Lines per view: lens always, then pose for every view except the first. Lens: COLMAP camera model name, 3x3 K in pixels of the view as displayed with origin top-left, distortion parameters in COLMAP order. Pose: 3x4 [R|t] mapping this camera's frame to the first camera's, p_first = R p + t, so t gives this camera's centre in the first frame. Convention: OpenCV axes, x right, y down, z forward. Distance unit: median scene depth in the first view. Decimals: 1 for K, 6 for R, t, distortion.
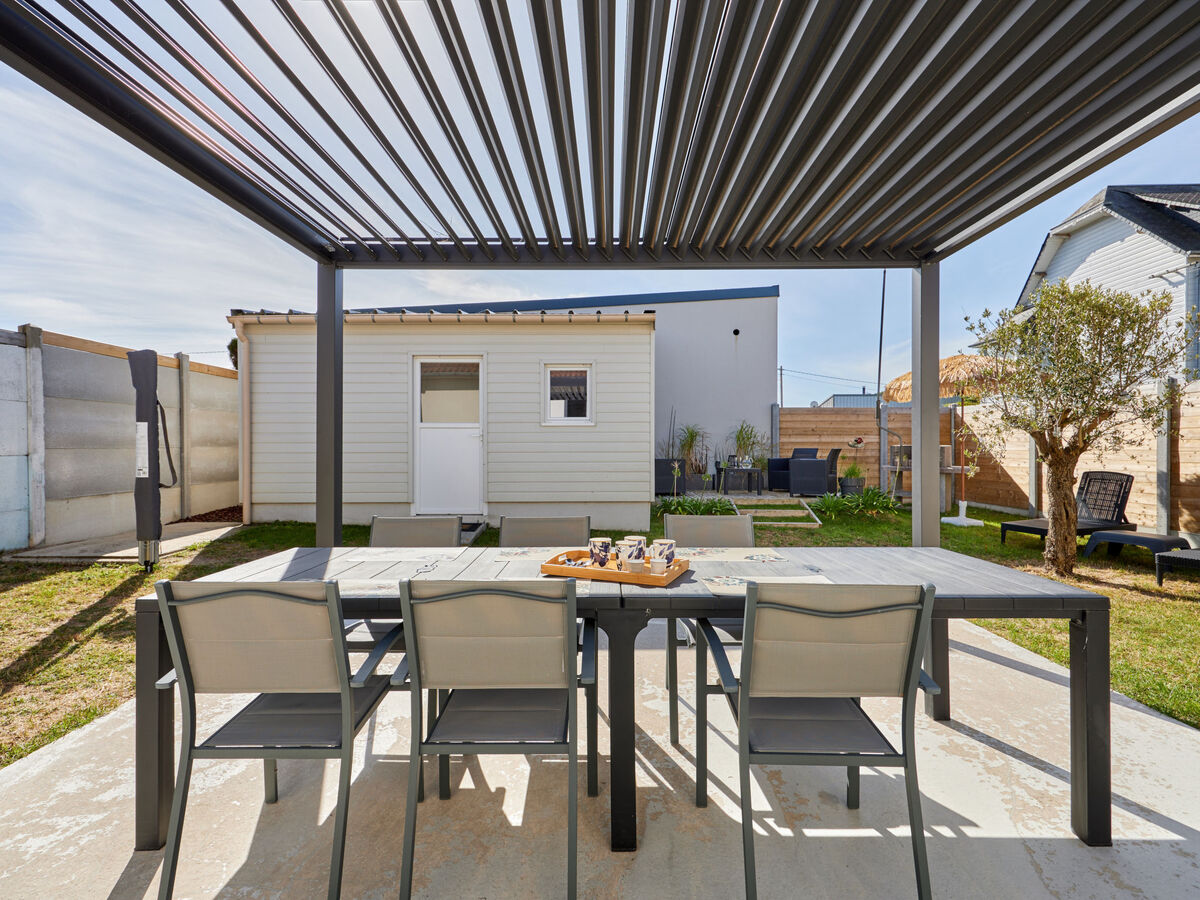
lens RADIAL K [[569.4, 0, 597.6], [0, 569.4, 447.7], [0, 0, 1]] dist [0.005029, 0.000298]
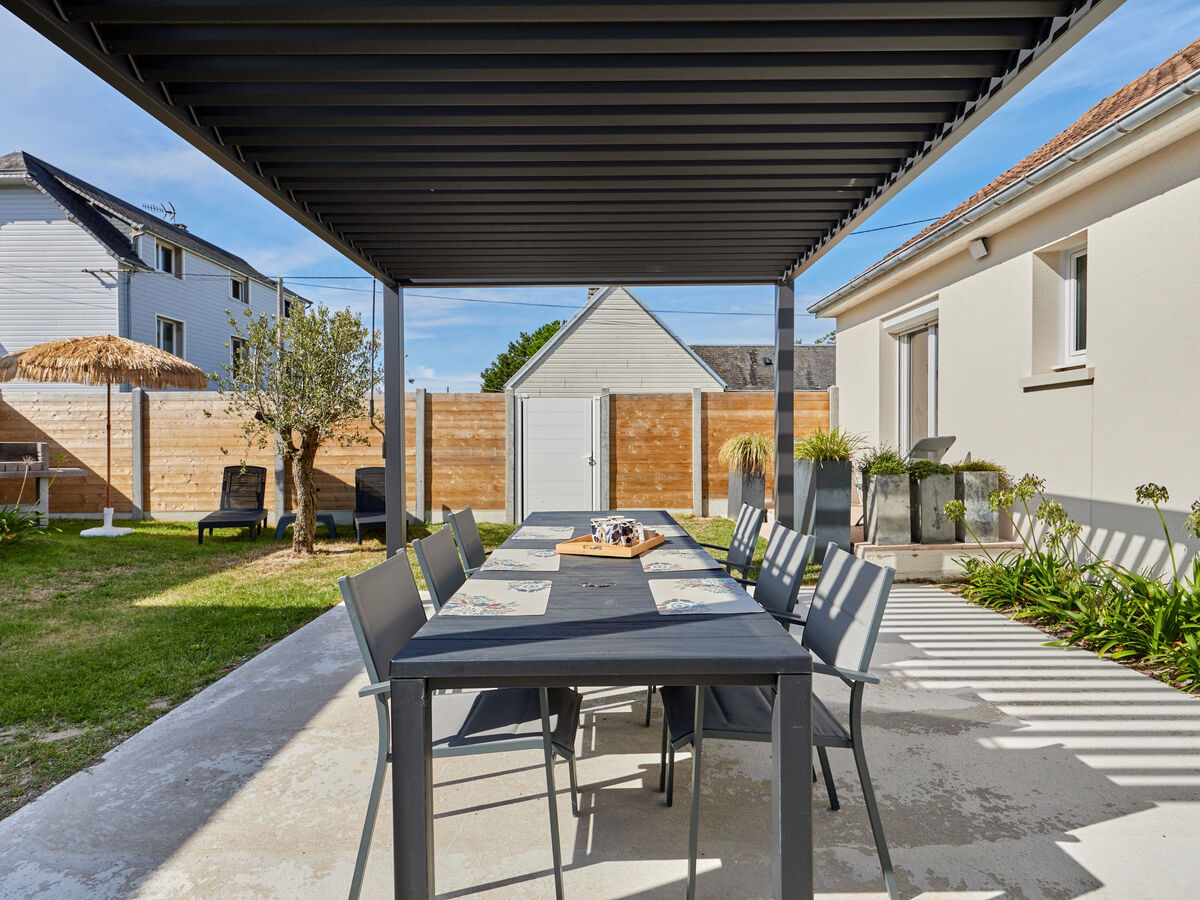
lens RADIAL K [[653.0, 0, 603.7], [0, 653.0, 447.8], [0, 0, 1]] dist [0.005380, 0.002777]
pose [[-0.025276, -0.006838, 0.999657, -0.269008], [0.004355, 0.999966, 0.006950, 0.000142], [-0.999671, 0.004529, -0.025245, 0.215173]]
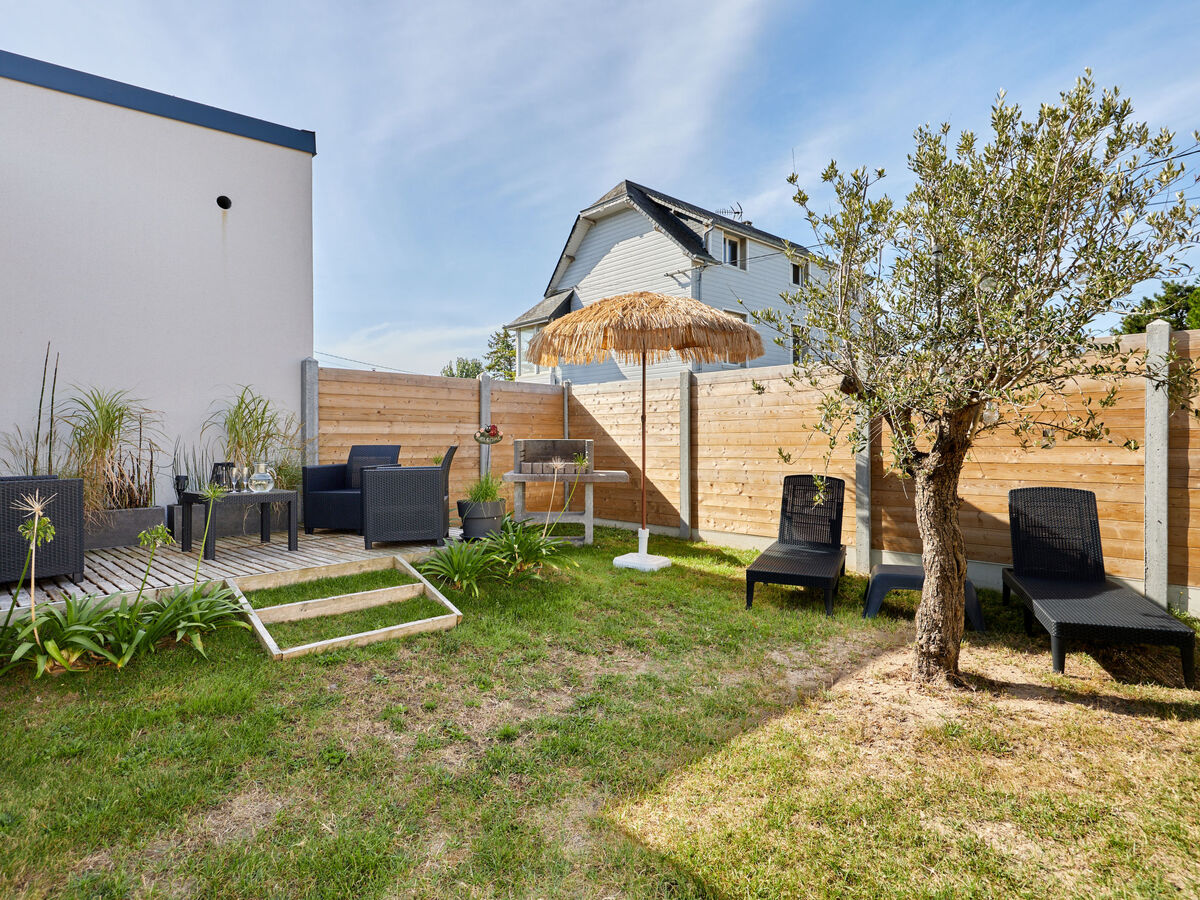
lens RADIAL K [[653.0, 0, 600.9], [0, 653.0, 443.1], [0, 0, 1]] dist [0.005380, 0.002777]
pose [[0.698772, -0.005073, 0.715327, 0.073197], [0.004445, 0.999986, 0.002750, -0.001768], [-0.715331, 0.001258, 0.698785, 0.402551]]
